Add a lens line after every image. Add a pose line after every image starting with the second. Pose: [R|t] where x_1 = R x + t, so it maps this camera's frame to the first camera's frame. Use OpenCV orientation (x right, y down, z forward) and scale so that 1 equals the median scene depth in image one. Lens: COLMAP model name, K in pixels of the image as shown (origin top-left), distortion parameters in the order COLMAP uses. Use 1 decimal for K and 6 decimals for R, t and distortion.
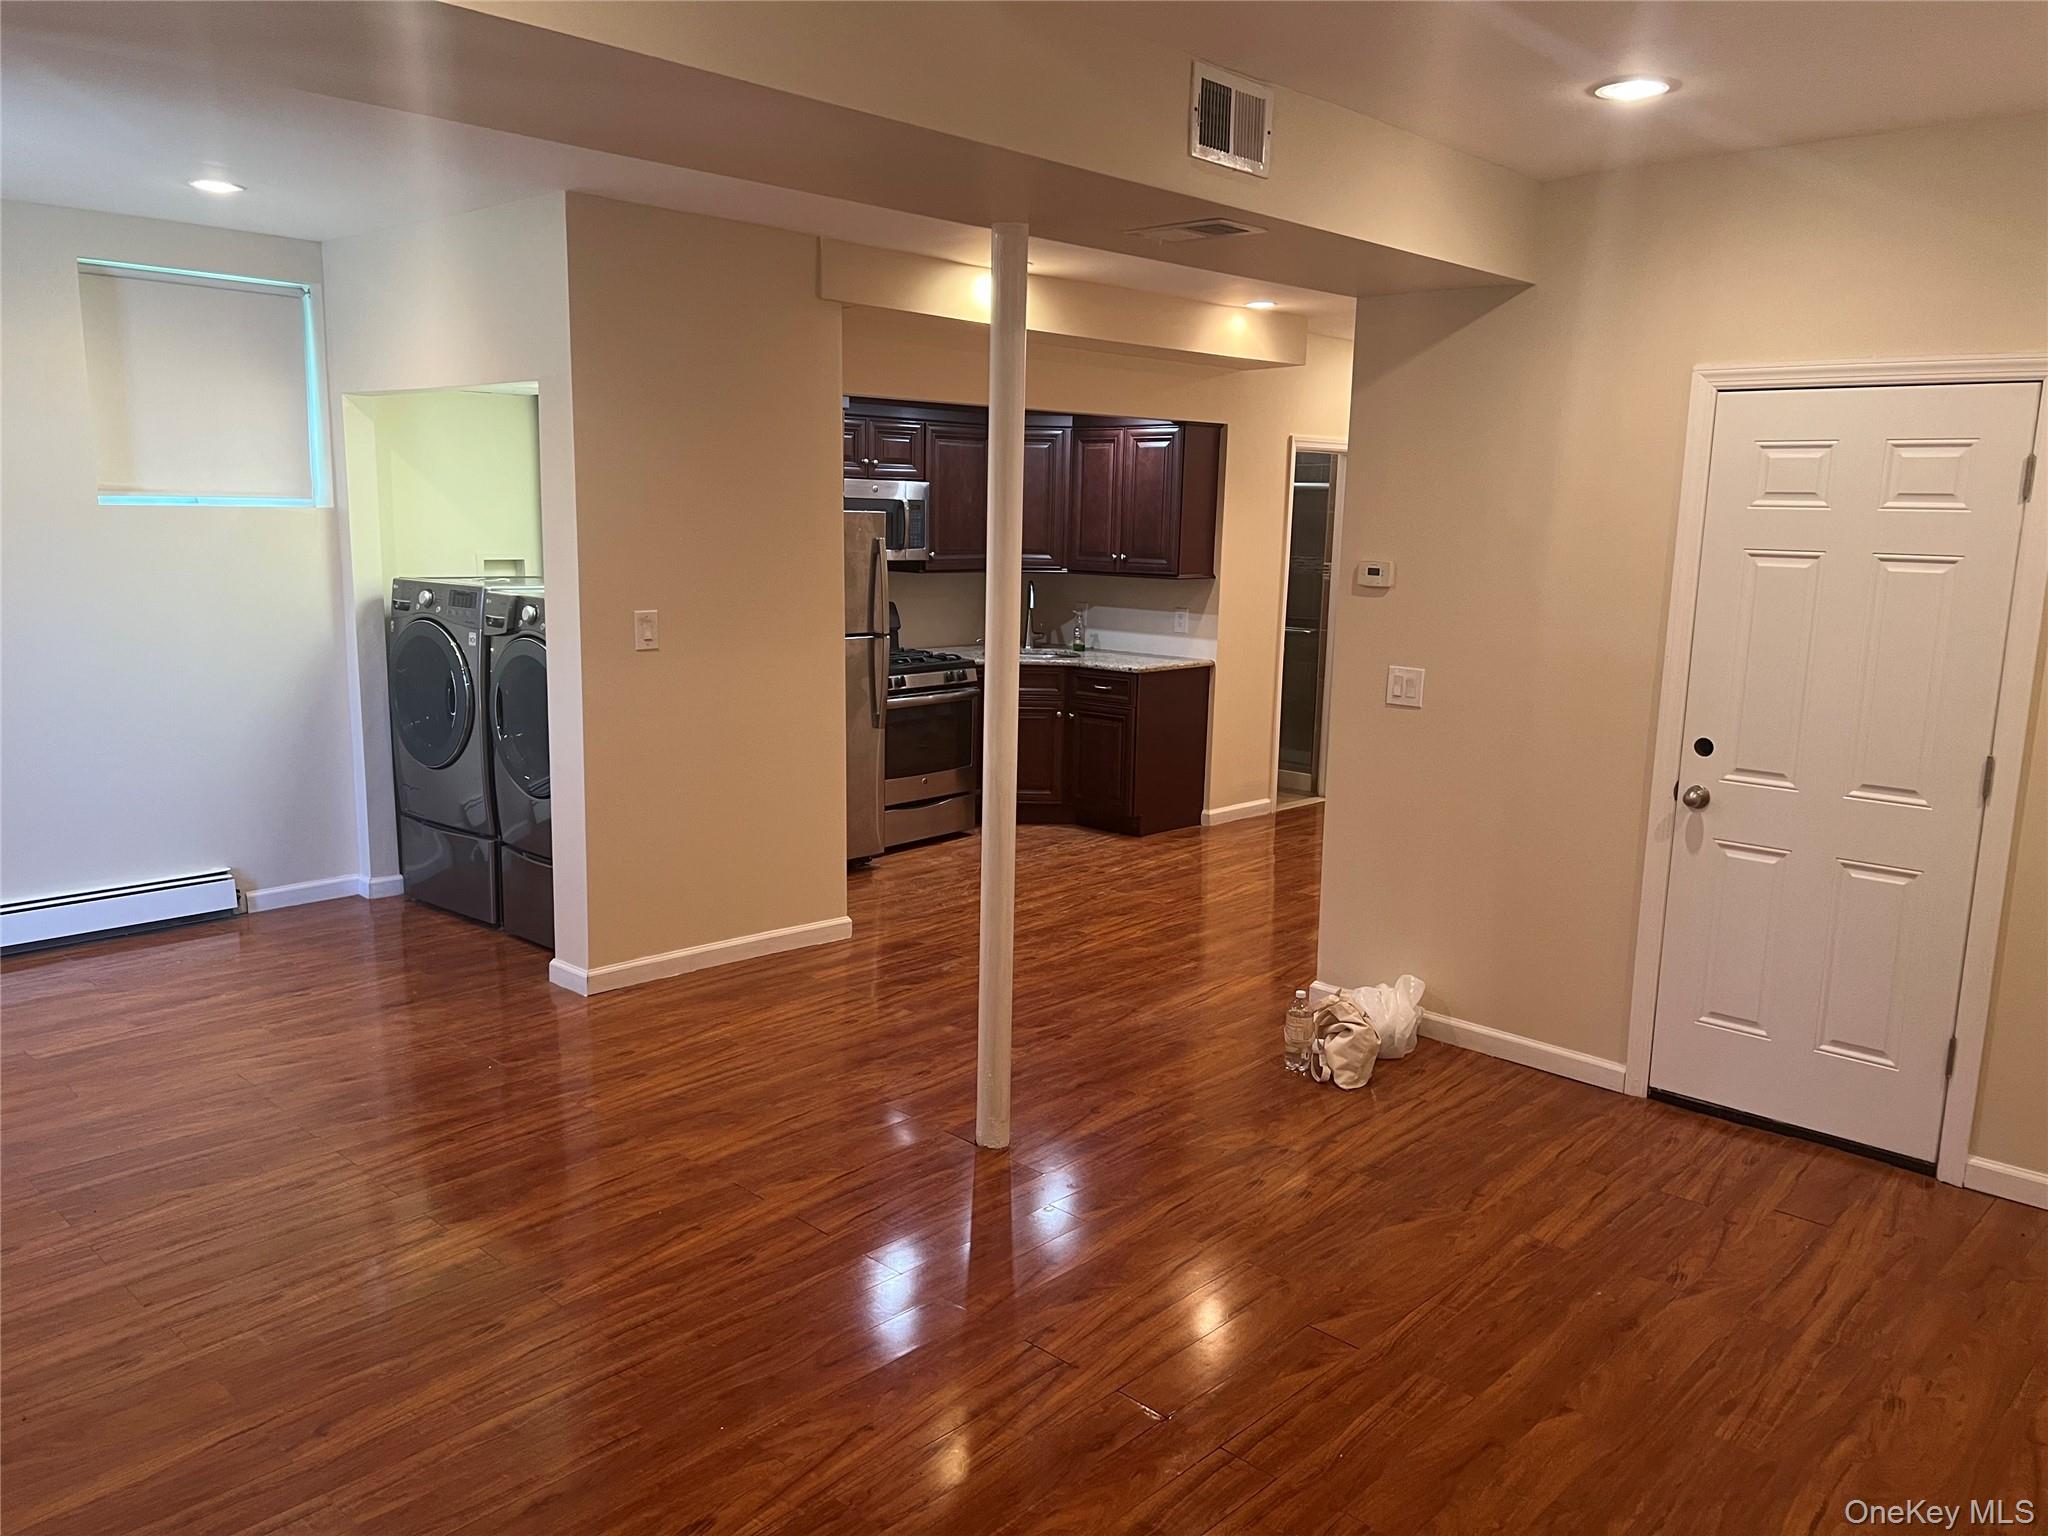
lens RADIAL K [[1532.3, 0, 1020.4], [0, 1532.3, 768.7], [0, 0, 1]] dist [0.050468, -0.060288]
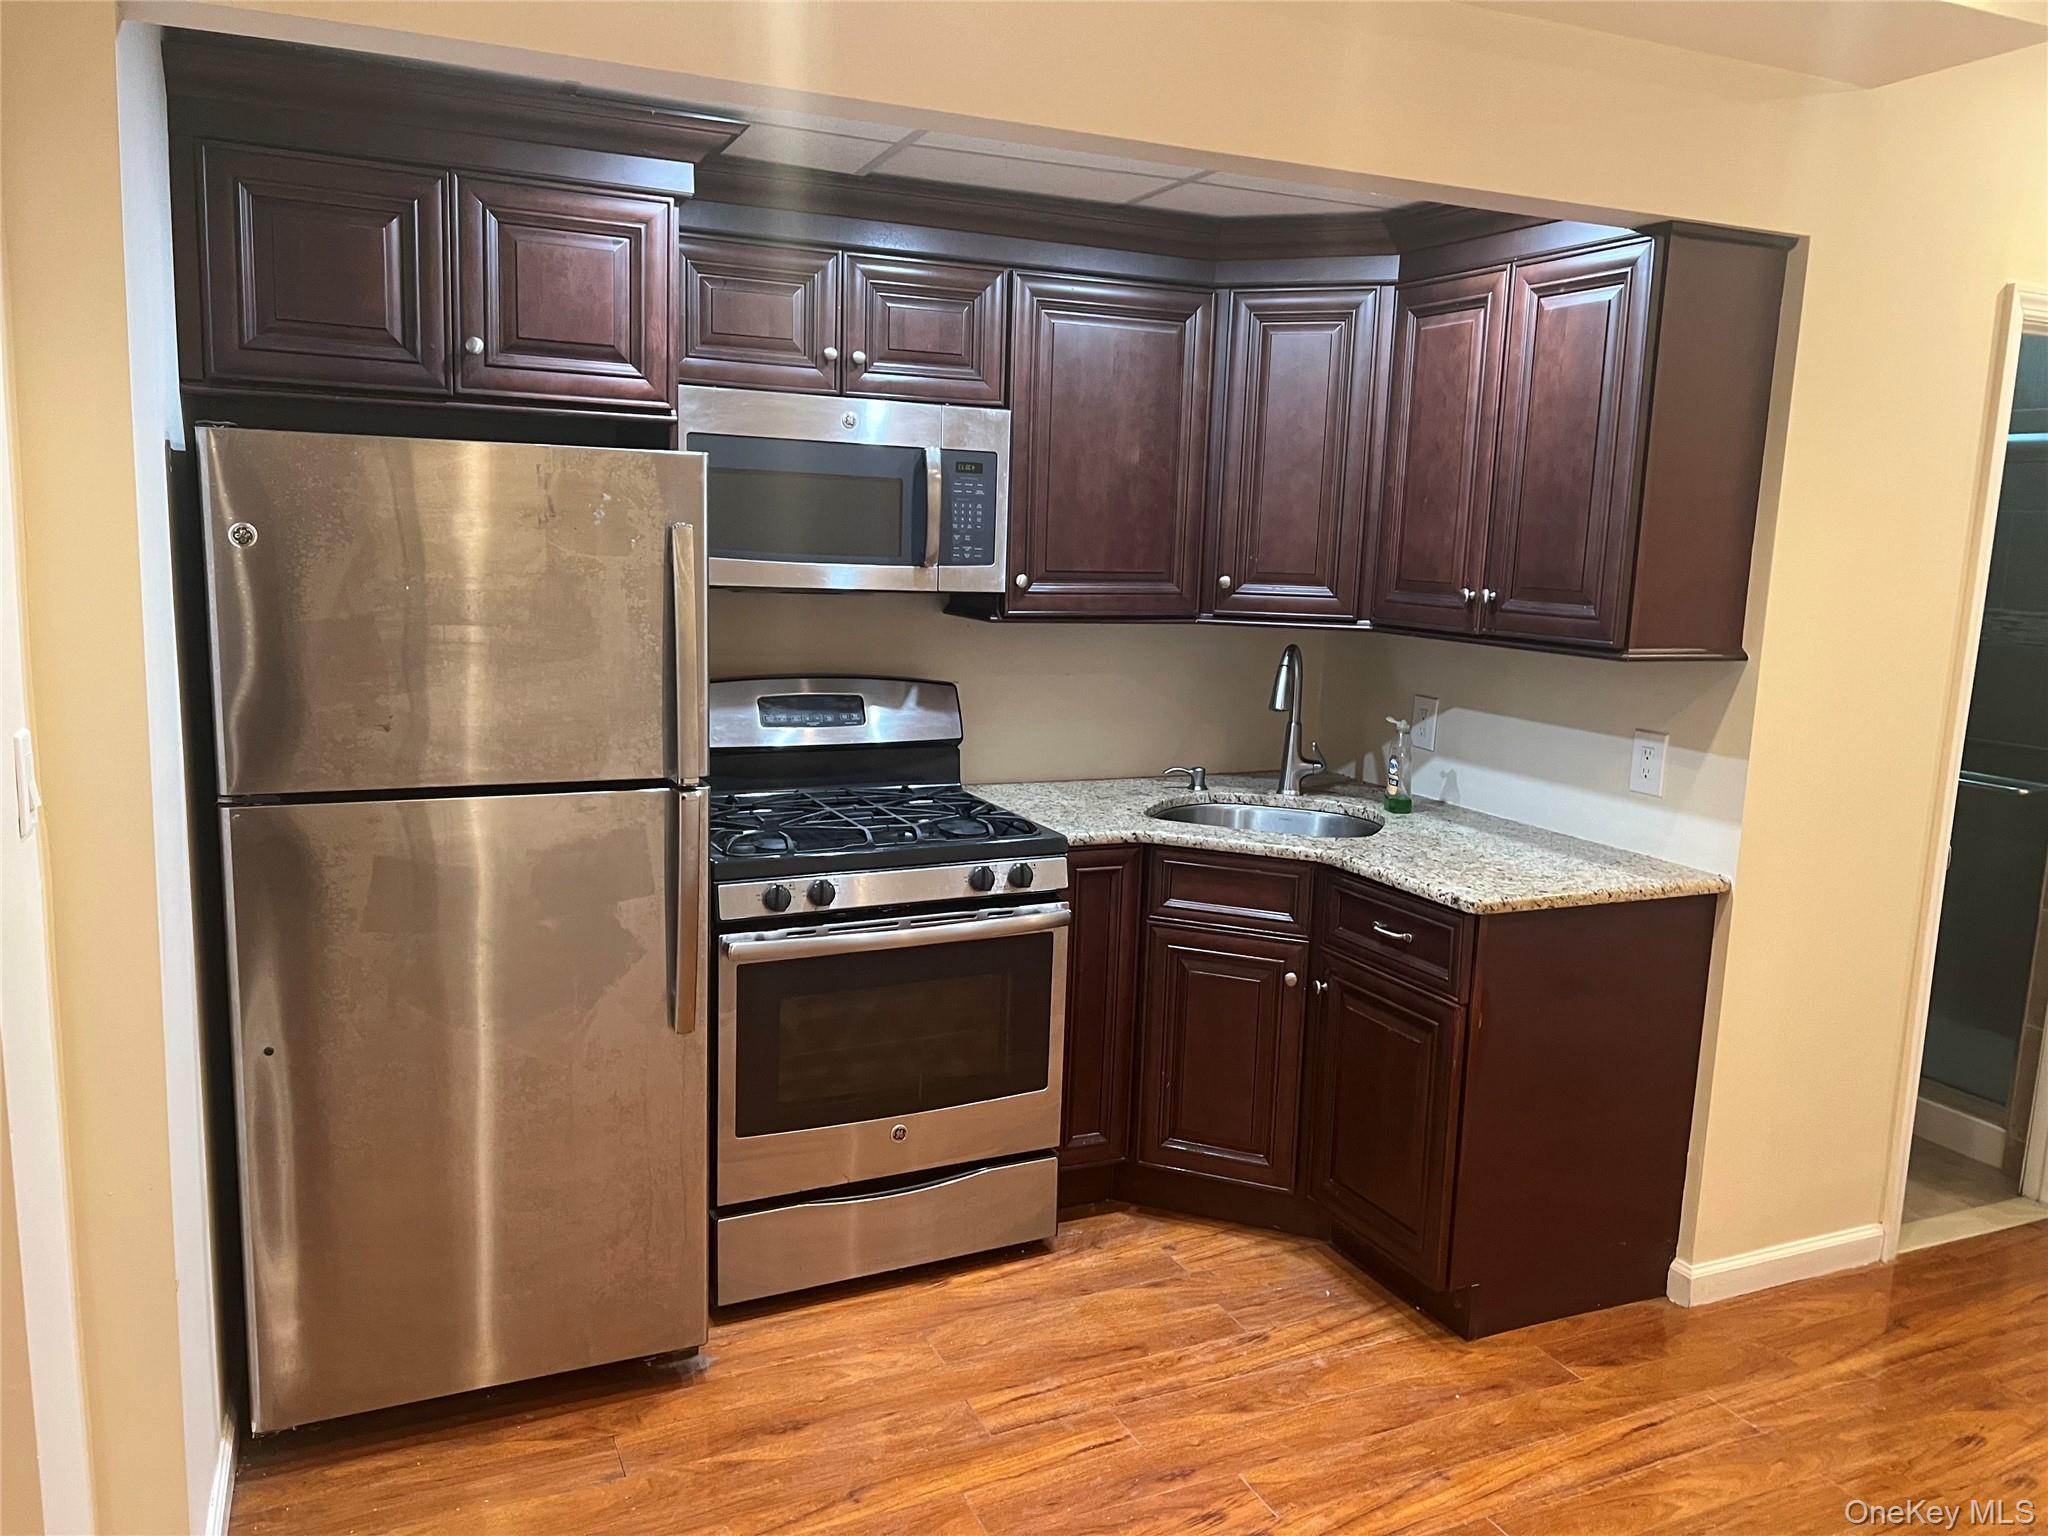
lens RADIAL K [[1532.3, 0, 1027.4], [0, 1532.3, 770.3], [0, 0, 1]] dist [0.050468, -0.060288]
pose [[0.928158, 0.068725, -0.365786, 0.105321], [-0.076888, 0.997009, -0.007777, -0.082126], [0.364158, 0.035343, 0.930666, 0.596614]]
